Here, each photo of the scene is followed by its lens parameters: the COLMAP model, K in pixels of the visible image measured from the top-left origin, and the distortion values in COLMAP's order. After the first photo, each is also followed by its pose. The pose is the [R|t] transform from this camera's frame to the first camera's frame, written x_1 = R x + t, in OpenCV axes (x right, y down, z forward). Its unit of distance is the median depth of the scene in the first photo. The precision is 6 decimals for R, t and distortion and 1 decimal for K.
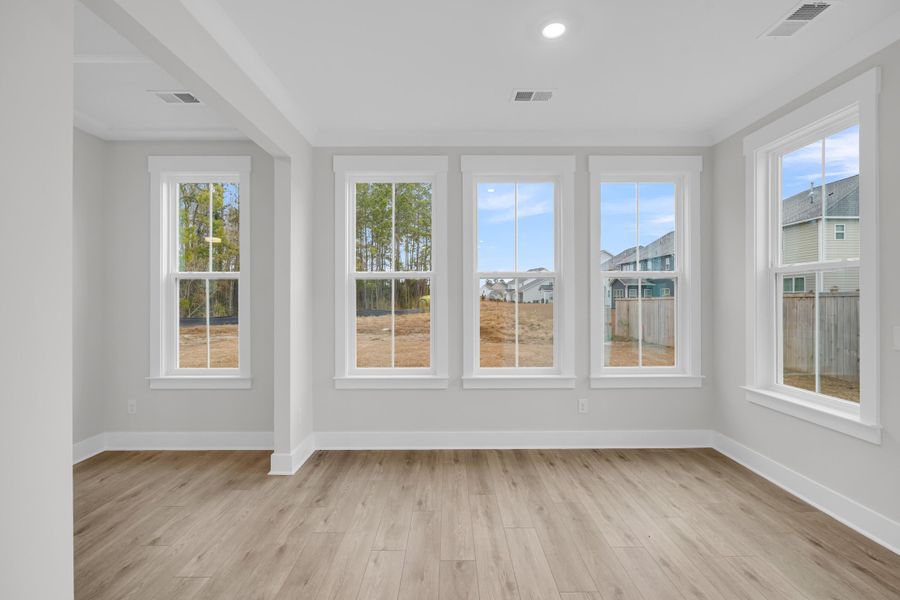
lens RADIAL K [[414.1, 0, 451.5], [0, 414.1, 293.3], [0, 0, 1]] dist [-0.002112, -0.000039]
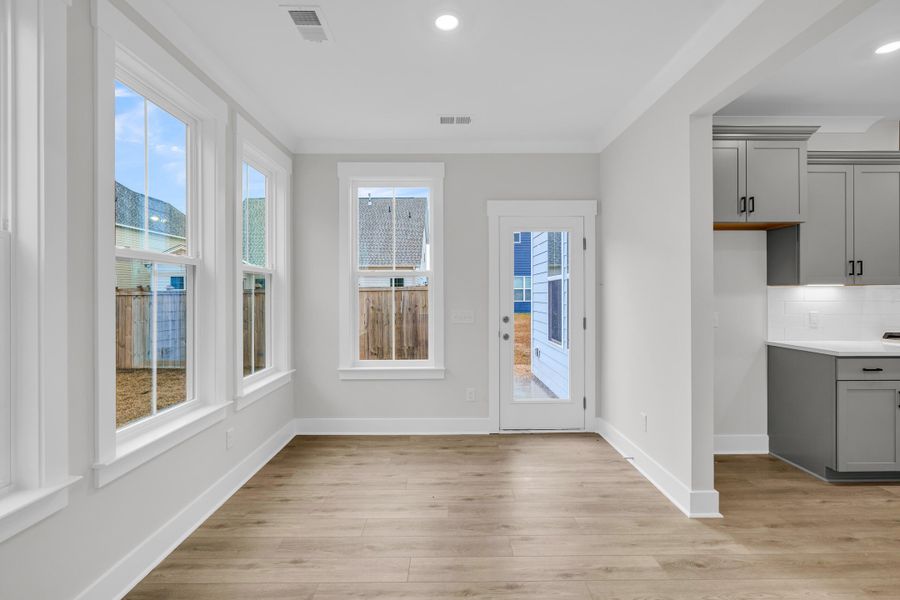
lens RADIAL K [[414.1, 0, 451.5], [0, 414.1, 293.3], [0, 0, 1]] dist [-0.002112, -0.000039]
pose [[0.002135, 0.003444, 0.999992, -0.521220], [-0.006444, 0.999973, -0.003430, 0.009388], [-0.999977, -0.006436, 0.002157, 0.707630]]
